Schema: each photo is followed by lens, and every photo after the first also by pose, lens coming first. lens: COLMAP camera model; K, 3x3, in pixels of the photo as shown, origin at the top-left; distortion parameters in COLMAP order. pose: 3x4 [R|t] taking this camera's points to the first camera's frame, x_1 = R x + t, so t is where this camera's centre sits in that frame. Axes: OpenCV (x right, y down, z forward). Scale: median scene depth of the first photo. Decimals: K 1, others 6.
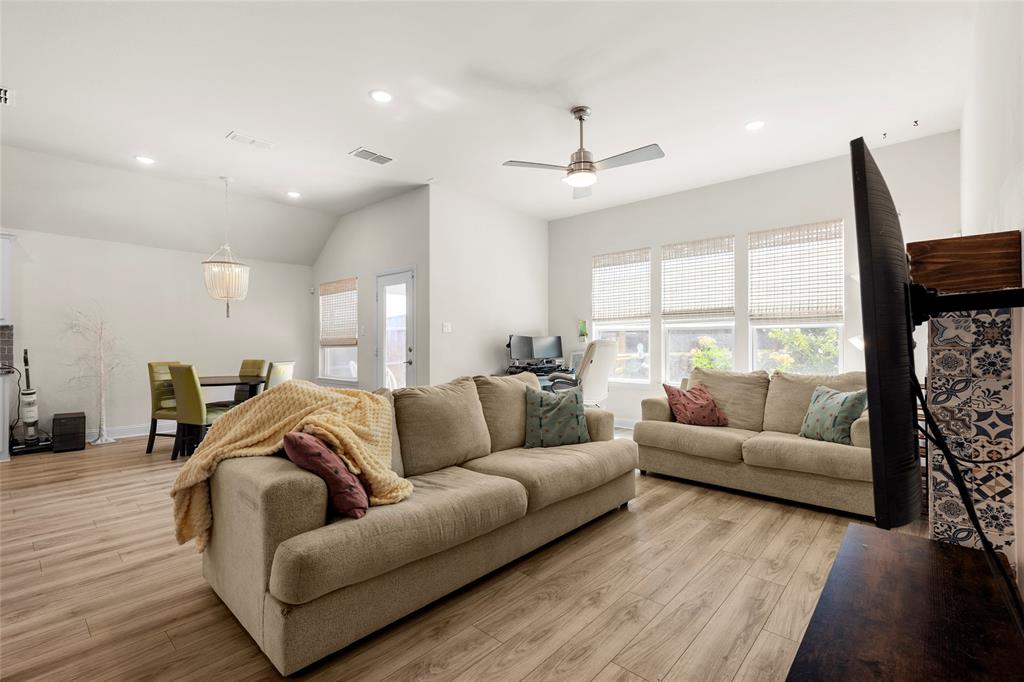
lens RADIAL K [[456.6, 0, 512.0], [0, 456.6, 341.0], [0, 0, 1]] dist [0.001819, -0.000283]
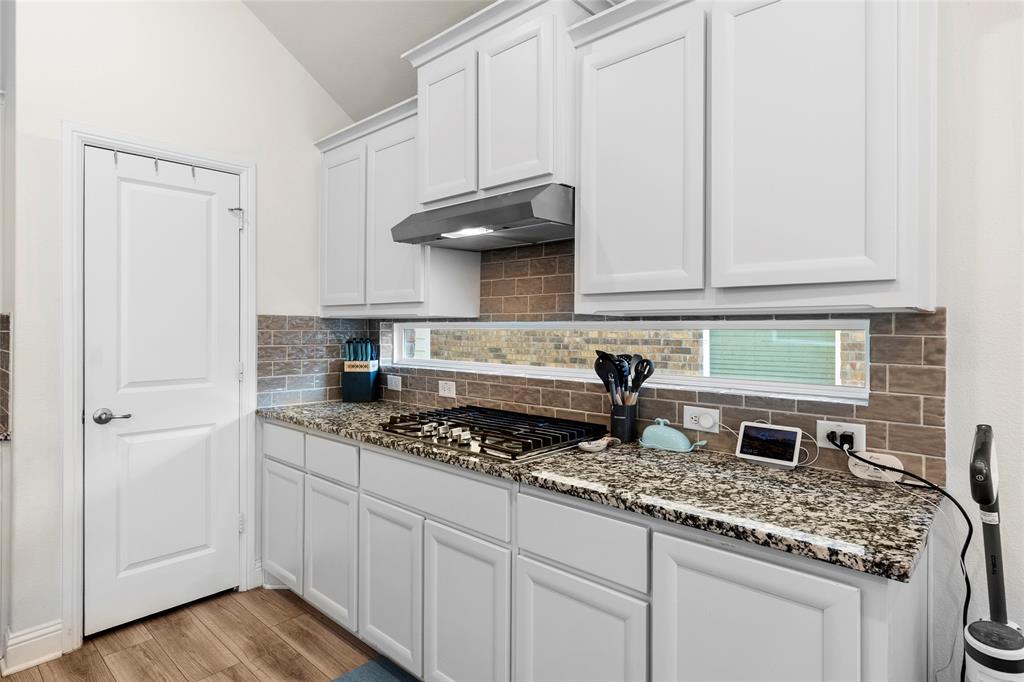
lens RADIAL K [[544.9, 0, 510.2], [0, 544.9, 327.3], [0, 0, 1]] dist [0.000750, 0.000585]
pose [[-0.017399, -0.000545, -0.999848, -0.767351], [-0.001735, 0.999998, -0.000515, -0.023090], [0.999847, 0.001726, -0.017400, 0.744481]]
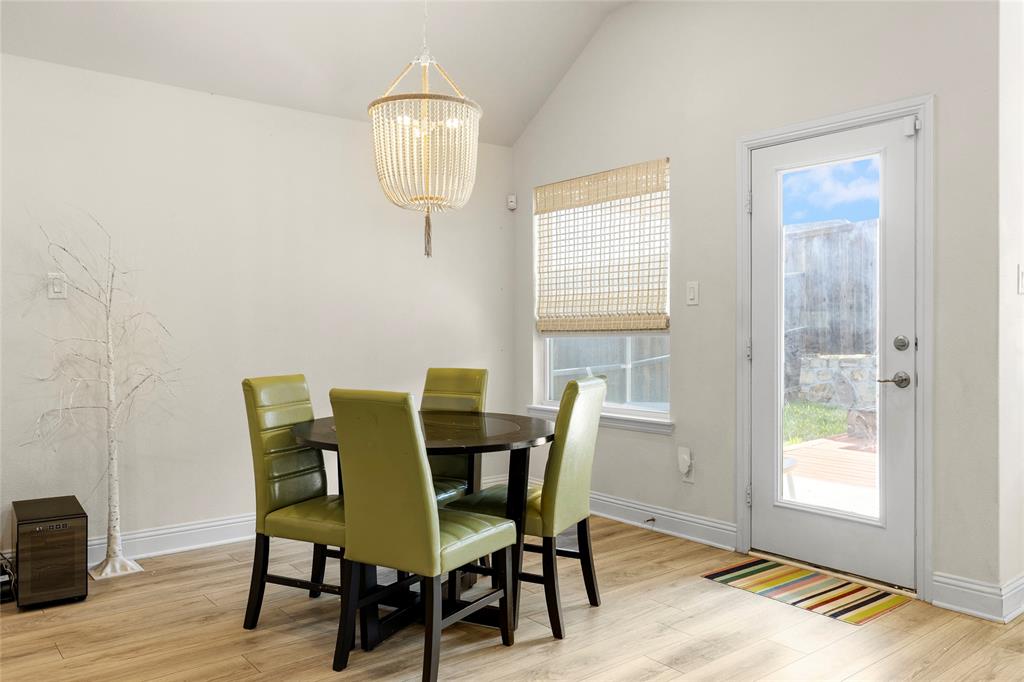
lens RADIAL K [[773.1, 0, 508.5], [0, 773.1, 334.1], [0, 0, 1]] dist [0.004174, 0.003510]
pose [[0.986566, 0.000916, -0.163362, -0.456274], [0.001396, 0.999900, 0.014037, 0.002980], [0.163359, -0.014077, 0.986466, 0.398381]]
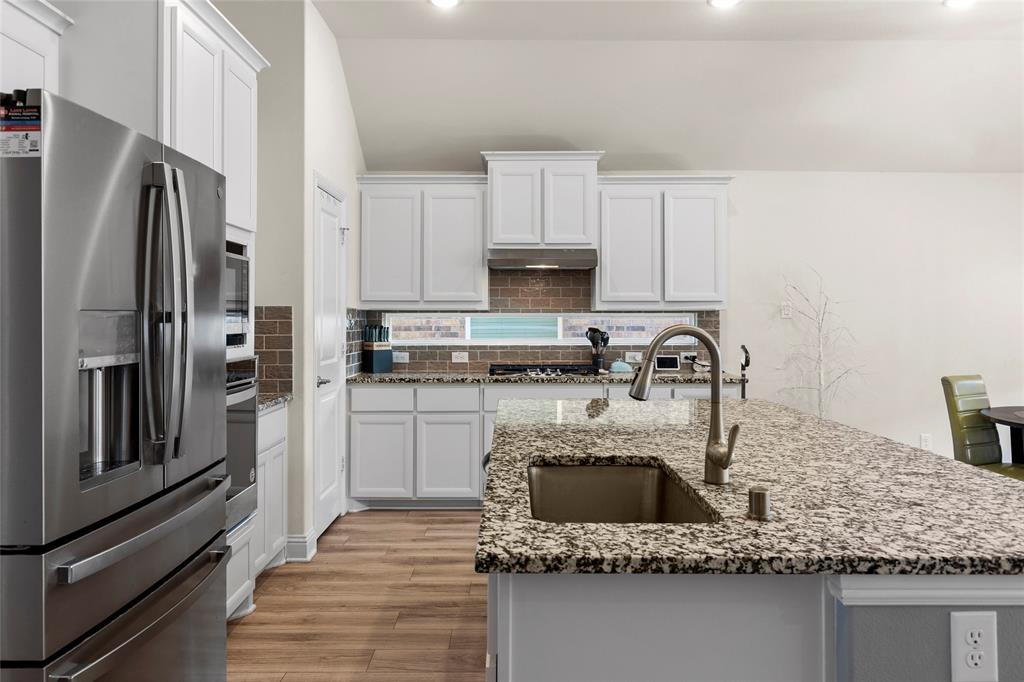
lens RADIAL K [[711.7, 0, 510.2], [0, 711.7, 313.5], [0, 0, 1]] dist [-0.002906, 0.002077]
pose [[0.667140, -0.002826, -0.744927, -0.476311], [0.000901, 0.999995, -0.002987, -0.024337], [0.744932, 0.001321, 0.667139, 0.043004]]
